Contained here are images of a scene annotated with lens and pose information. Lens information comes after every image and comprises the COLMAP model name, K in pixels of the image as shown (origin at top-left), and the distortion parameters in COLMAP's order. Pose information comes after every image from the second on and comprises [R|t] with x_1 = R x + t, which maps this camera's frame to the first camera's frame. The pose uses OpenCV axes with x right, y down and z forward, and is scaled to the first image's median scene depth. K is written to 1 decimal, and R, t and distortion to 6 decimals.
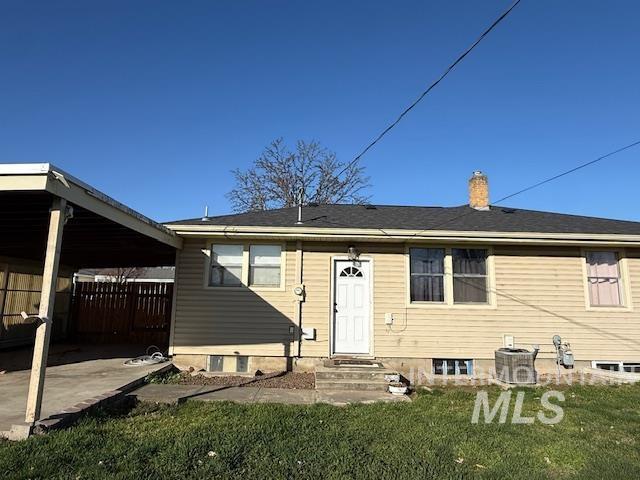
lens RADIAL K [[392.8, 0, 318.6], [0, 392.8, 235.4], [0, 0, 1]] dist [0.002392, -0.000452]
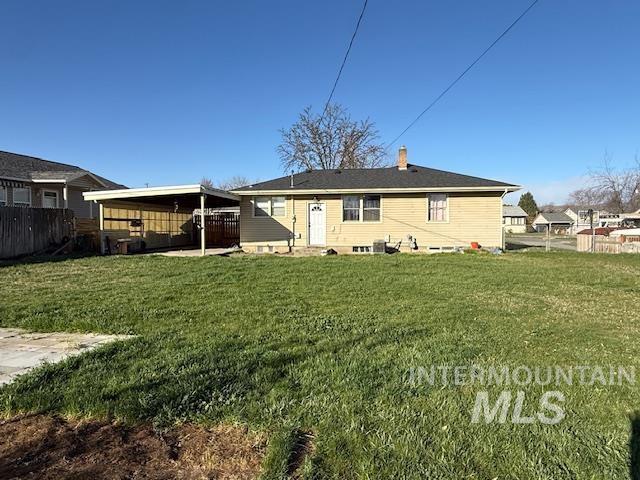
lens RADIAL K [[377.8, 0, 320.6], [0, 377.8, 236.2], [0, 0, 1]] dist [0.006246, 0.000193]
pose [[0.986081, -0.016610, -0.165436, 0.470315], [0.048219, 0.980805, 0.188933, -0.158069], [0.159122, -0.194281, 0.967954, -1.108857]]
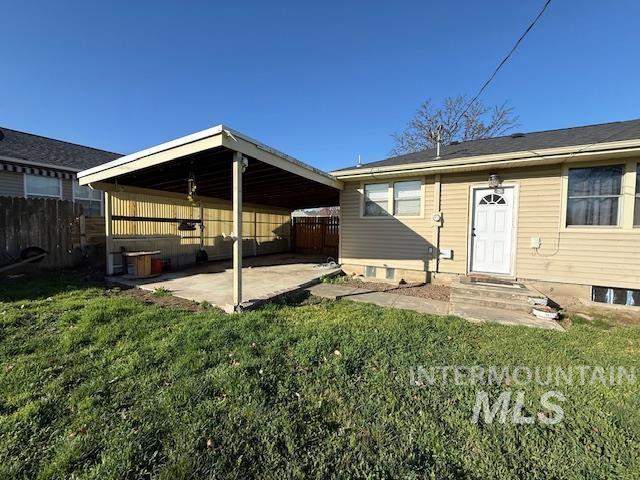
lens RADIAL K [[254.6, 0, 318.7], [0, 254.6, 239.4], [0, 0, 1]] dist [0.007465, -0.001800]
pose [[0.868164, 0.014546, -0.496064, 0.021353], [0.086135, 0.979984, 0.179480, 0.037576], [0.488745, -0.198546, 0.849534, 0.173282]]
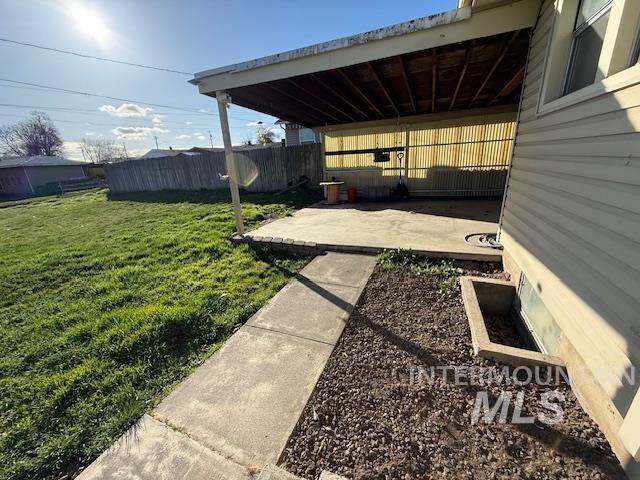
lens RADIAL K [[254.6, 0, 318.6], [0, 254.6, 240.7], [0, 0, 1]] dist [0.007465, -0.001800]
pose [[-0.408229, 0.284229, -0.867504, 0.074715], [0.202173, 0.954845, 0.217707, 0.158032], [0.890211, -0.086511, -0.447259, 0.913237]]
